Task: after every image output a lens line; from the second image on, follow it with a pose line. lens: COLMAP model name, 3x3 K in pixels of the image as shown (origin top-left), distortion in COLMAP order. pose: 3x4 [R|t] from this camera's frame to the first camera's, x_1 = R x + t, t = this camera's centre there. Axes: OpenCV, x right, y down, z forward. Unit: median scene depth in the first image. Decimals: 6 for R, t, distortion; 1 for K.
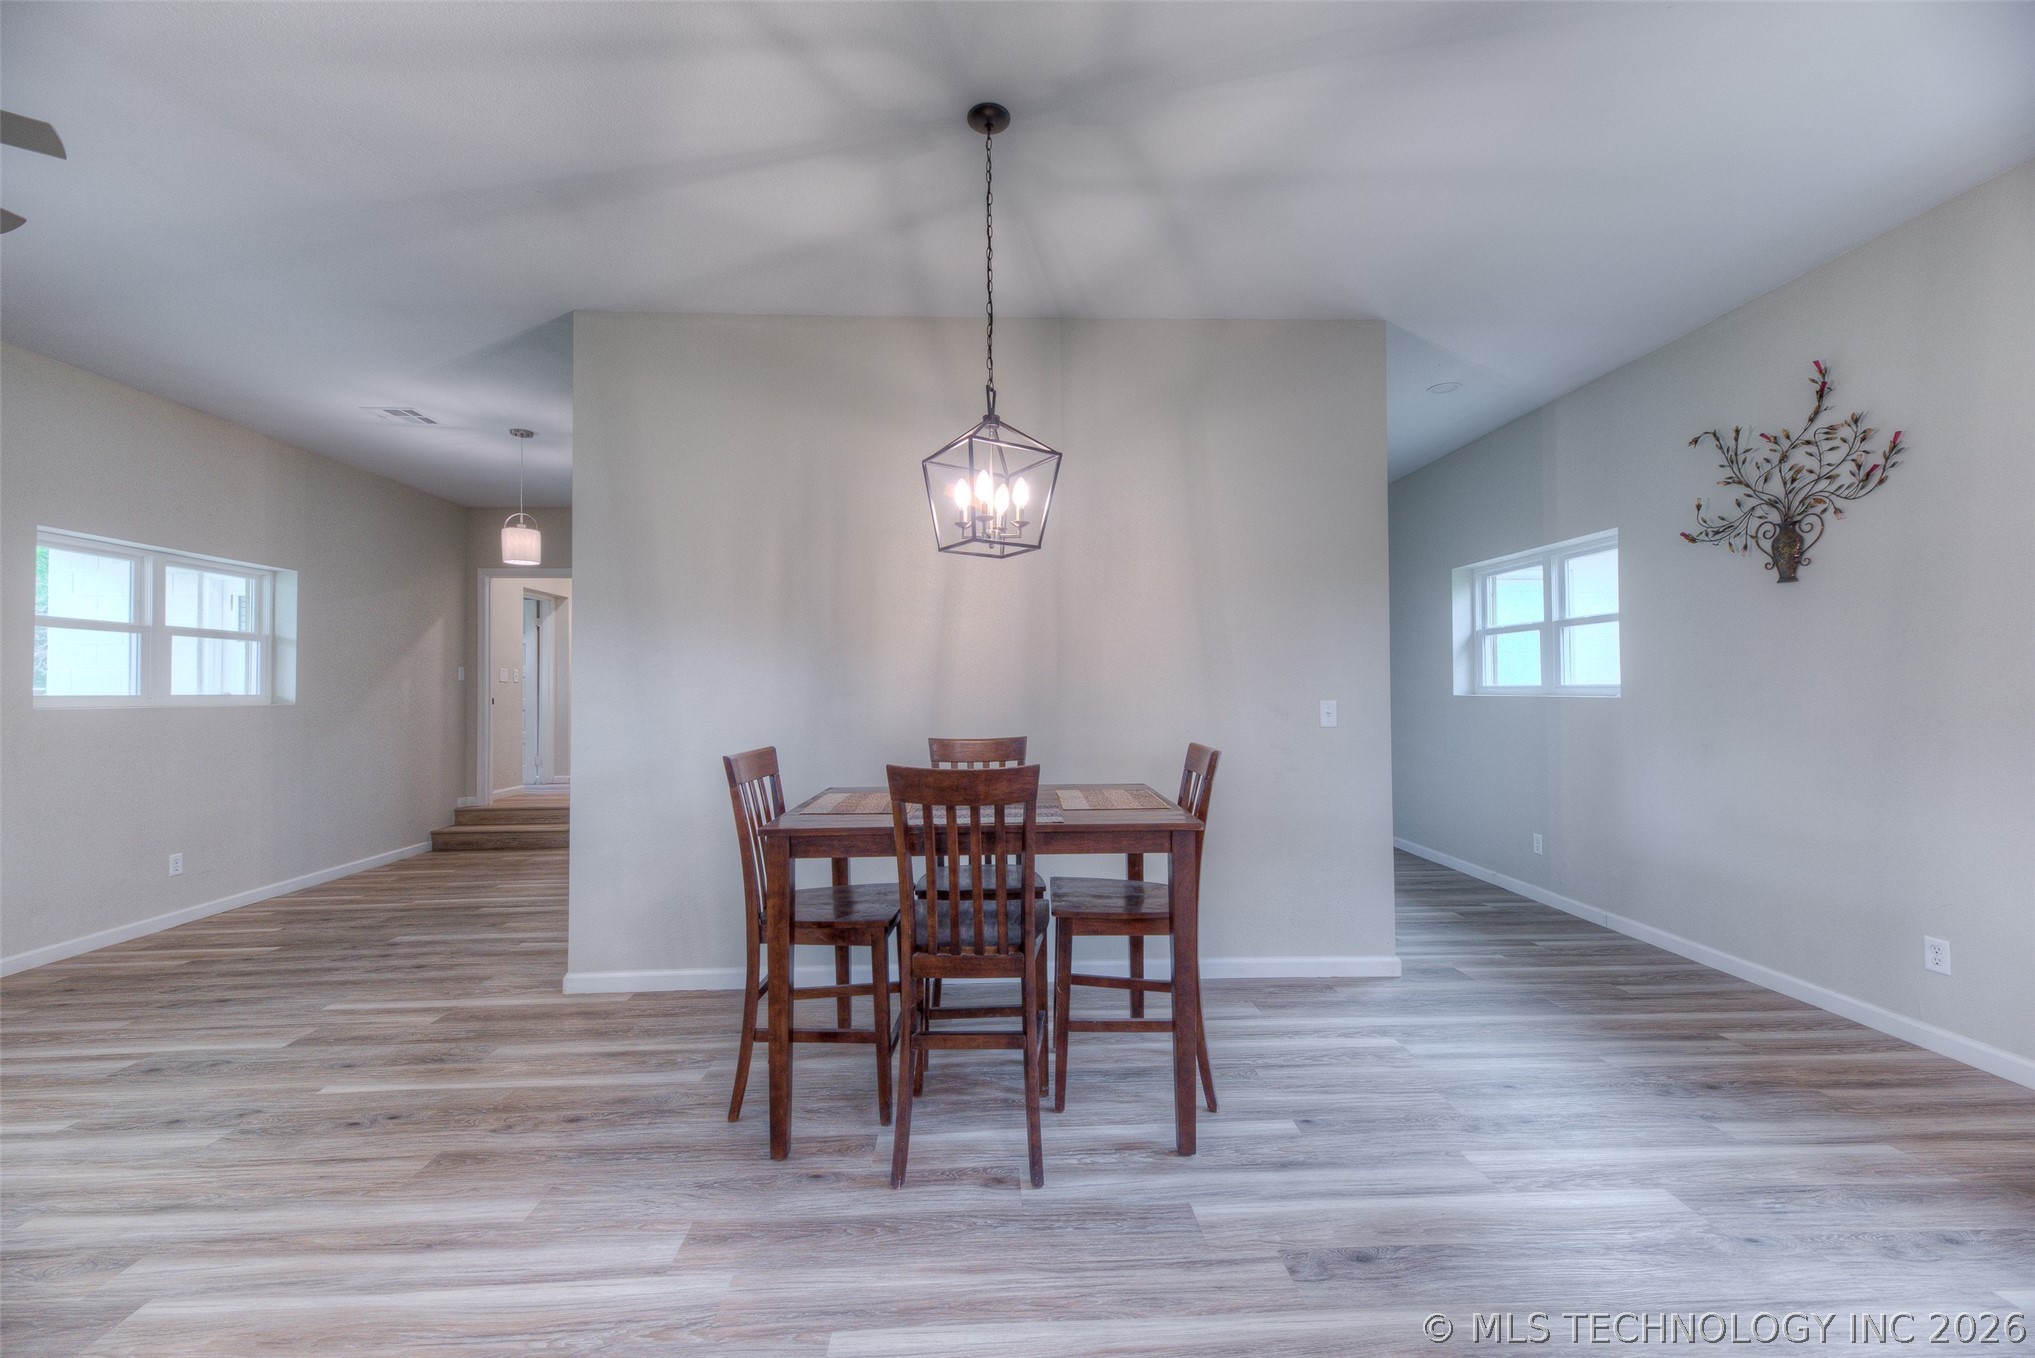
lens RADIAL K [[805.0, 0, 1011.7], [0, 805.0, 684.6], [0, 0, 1]] dist [0.012270, -0.001901]
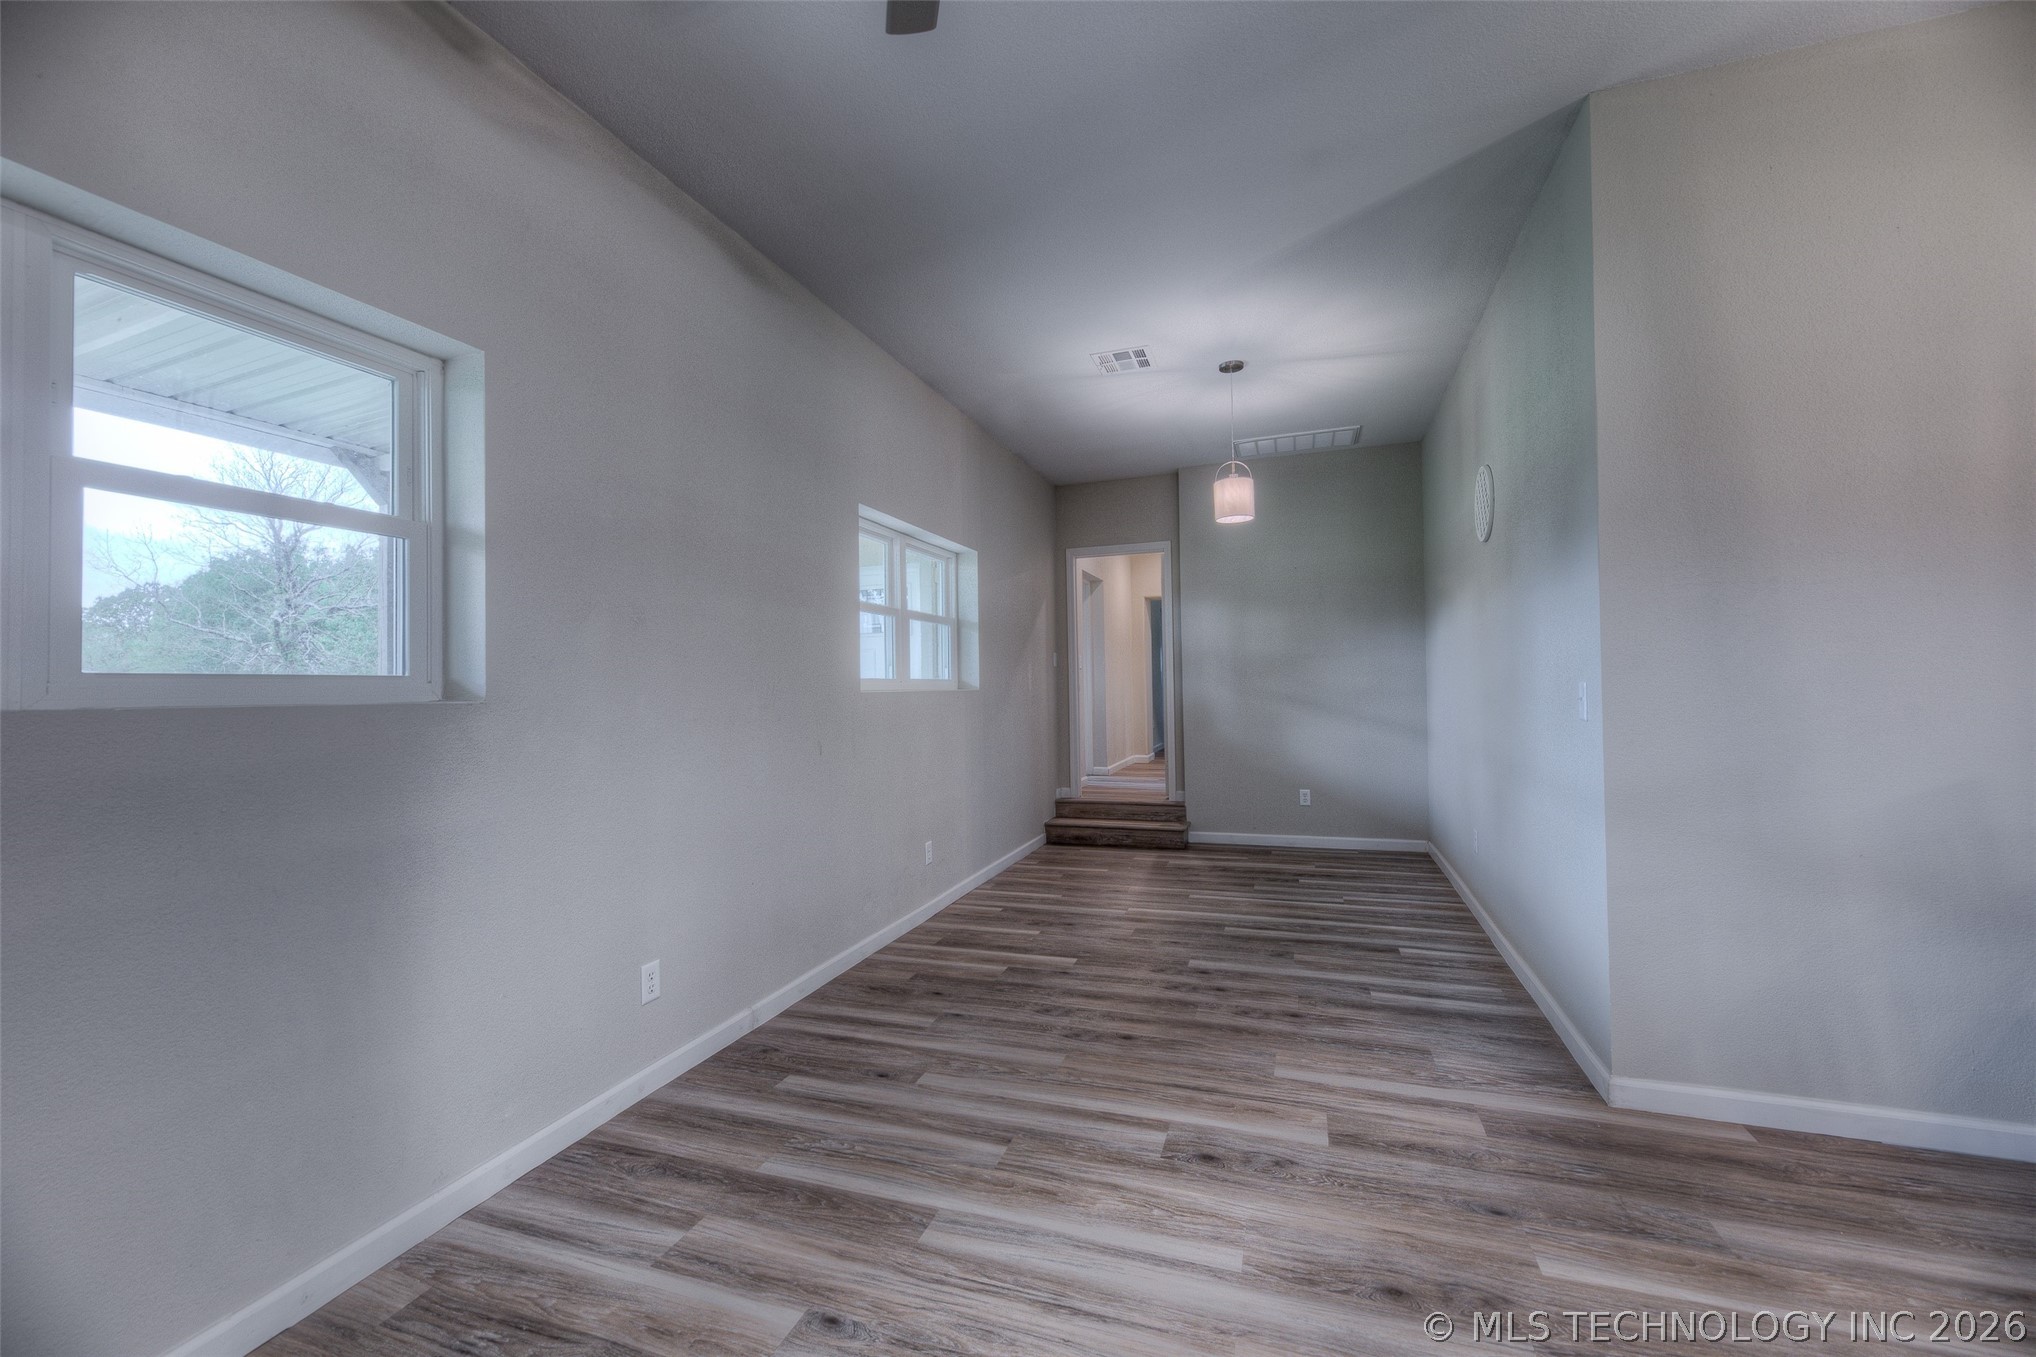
lens RADIAL K [[805.4, 0, 1009.4], [0, 805.4, 682.3], [0, 0, 1]] dist [0.012270, -0.001901]
pose [[0.927823, -0.012948, -0.372795, -0.568765], [0.015119, 0.999881, 0.002900, 0.015369], [0.372713, -0.008327, 0.927909, 0.142463]]
